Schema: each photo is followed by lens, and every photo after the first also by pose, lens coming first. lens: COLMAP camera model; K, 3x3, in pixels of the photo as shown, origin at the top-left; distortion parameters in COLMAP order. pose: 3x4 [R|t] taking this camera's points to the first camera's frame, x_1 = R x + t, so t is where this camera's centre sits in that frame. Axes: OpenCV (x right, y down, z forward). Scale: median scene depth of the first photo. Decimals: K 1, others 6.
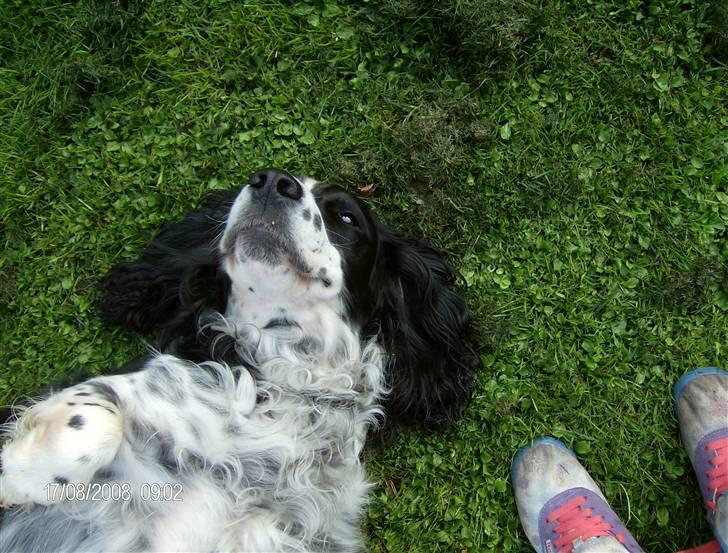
lens RADIAL K [[793.4, 0, 364.0], [0, 793.4, 276.5], [0, 0, 1]] dist [-0.144524, 0.044994]
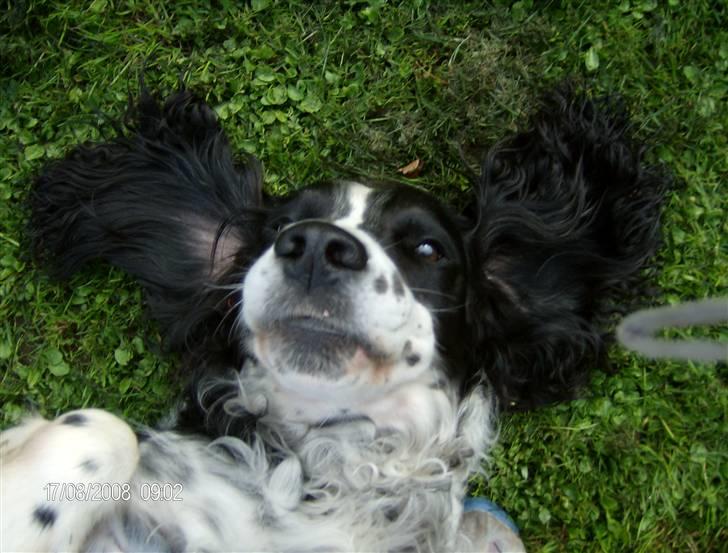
lens RADIAL K [[793.4, 0, 364.0], [0, 793.4, 276.5], [0, 0, 1]] dist [-0.144524, 0.044994]
pose [[0.989453, -0.140441, 0.035494, -0.071462], [0.136088, 0.985177, 0.104433, -0.091497], [-0.049634, -0.098501, 0.993898, 0.294722]]
